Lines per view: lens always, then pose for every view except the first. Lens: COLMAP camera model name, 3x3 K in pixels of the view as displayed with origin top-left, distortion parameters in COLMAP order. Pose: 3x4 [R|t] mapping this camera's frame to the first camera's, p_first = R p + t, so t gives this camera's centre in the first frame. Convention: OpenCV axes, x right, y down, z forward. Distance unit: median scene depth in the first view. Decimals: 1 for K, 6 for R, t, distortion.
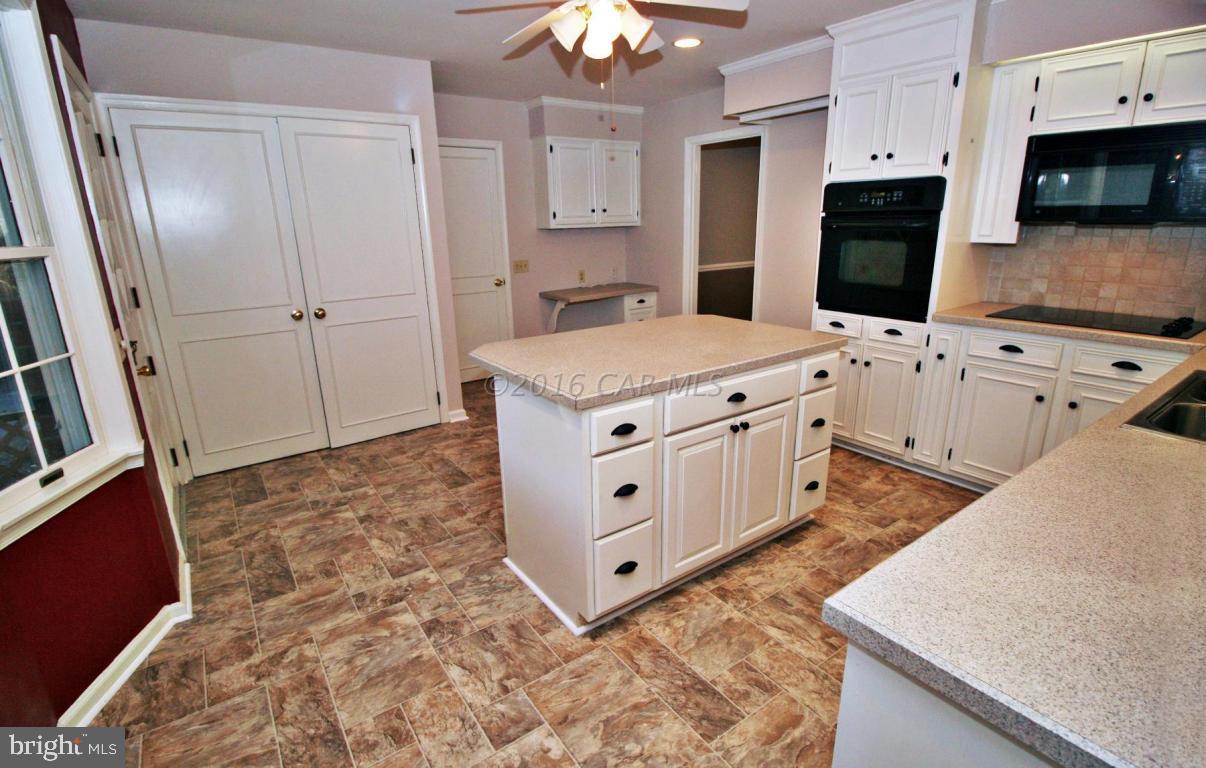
lens RADIAL K [[576.9, 0, 601.3], [0, 576.9, 382.8], [0, 0, 1]] dist [-0.000766, -0.000267]
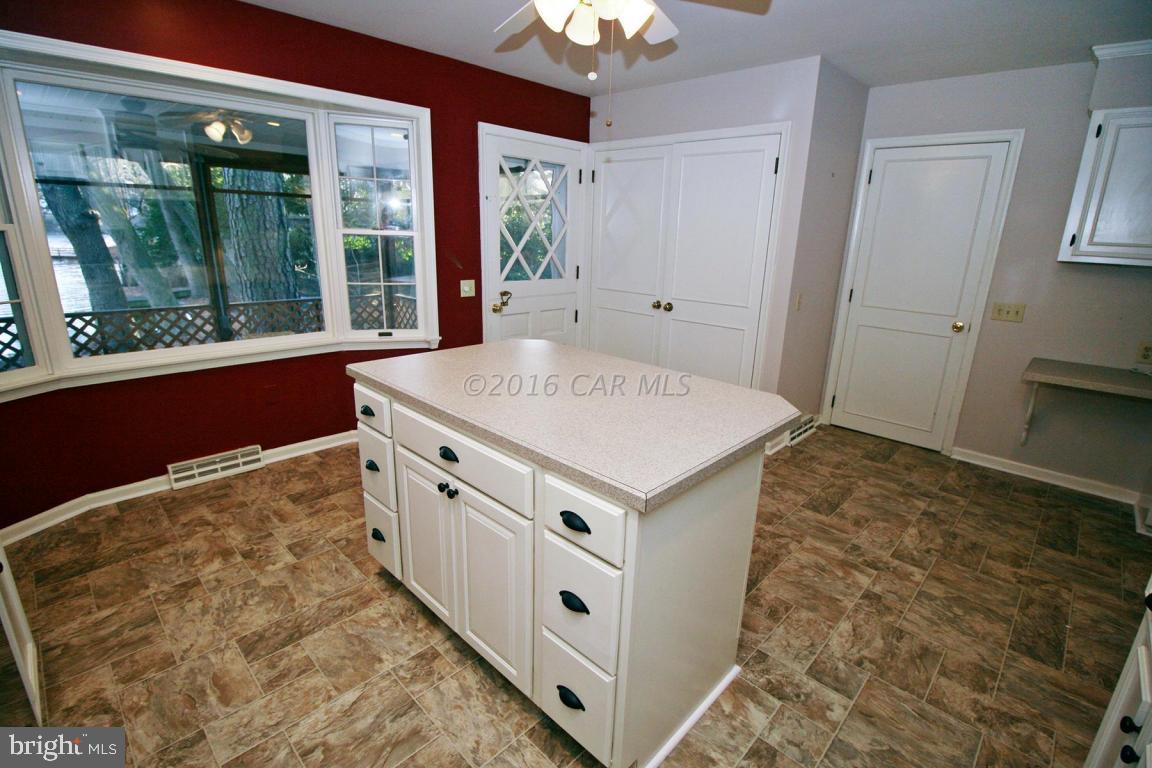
lens RADIAL K [[539.1, 0, 576.7], [0, 539.1, 382.5], [0, 0, 1]] dist [-0.004969, -0.008499]
pose [[0.182473, 0.296271, -0.937511, 0.765021], [-0.301392, 0.924471, 0.233488, -0.239779], [0.935877, 0.239953, 0.257985, 0.770550]]
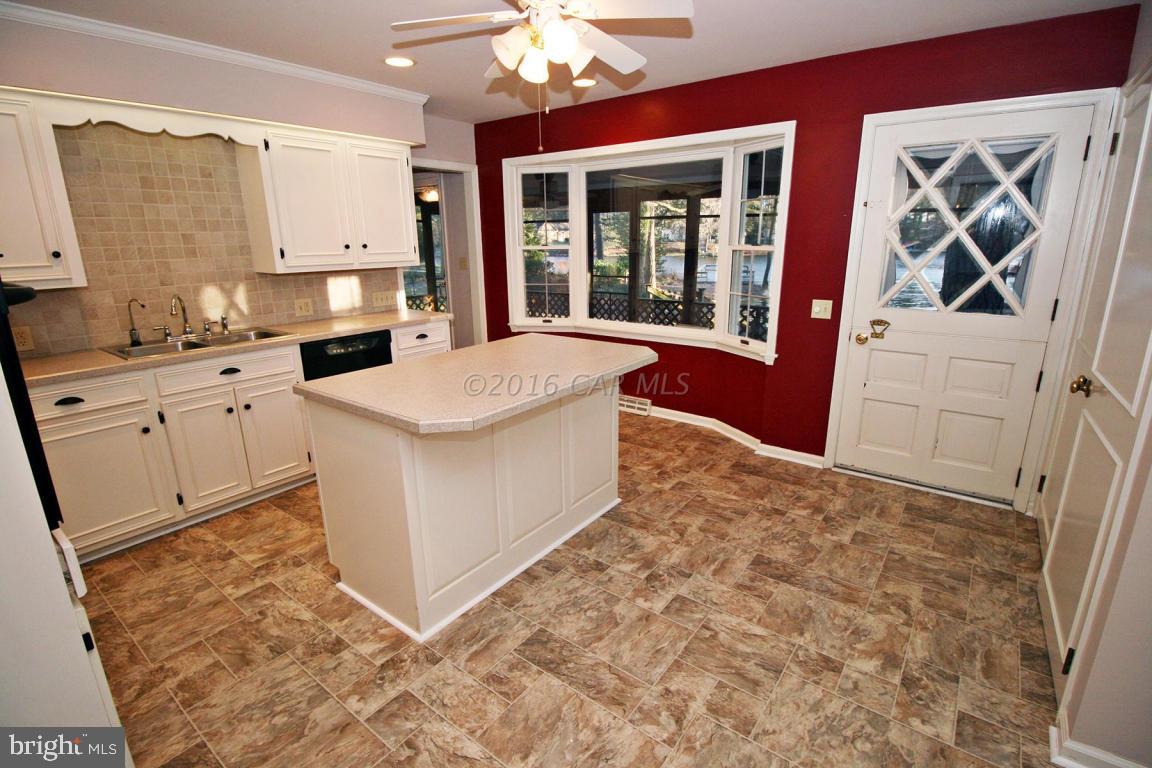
lens RADIAL K [[539.1, 0, 578.0], [0, 539.1, 381.8], [0, 0, 1]] dist [-0.004969, -0.008499]
pose [[-0.954161, 0.107580, -0.279290, 0.222419], [-0.050651, 0.861661, 0.504951, -0.506435], [0.294976, 0.495951, -0.816714, 1.737437]]
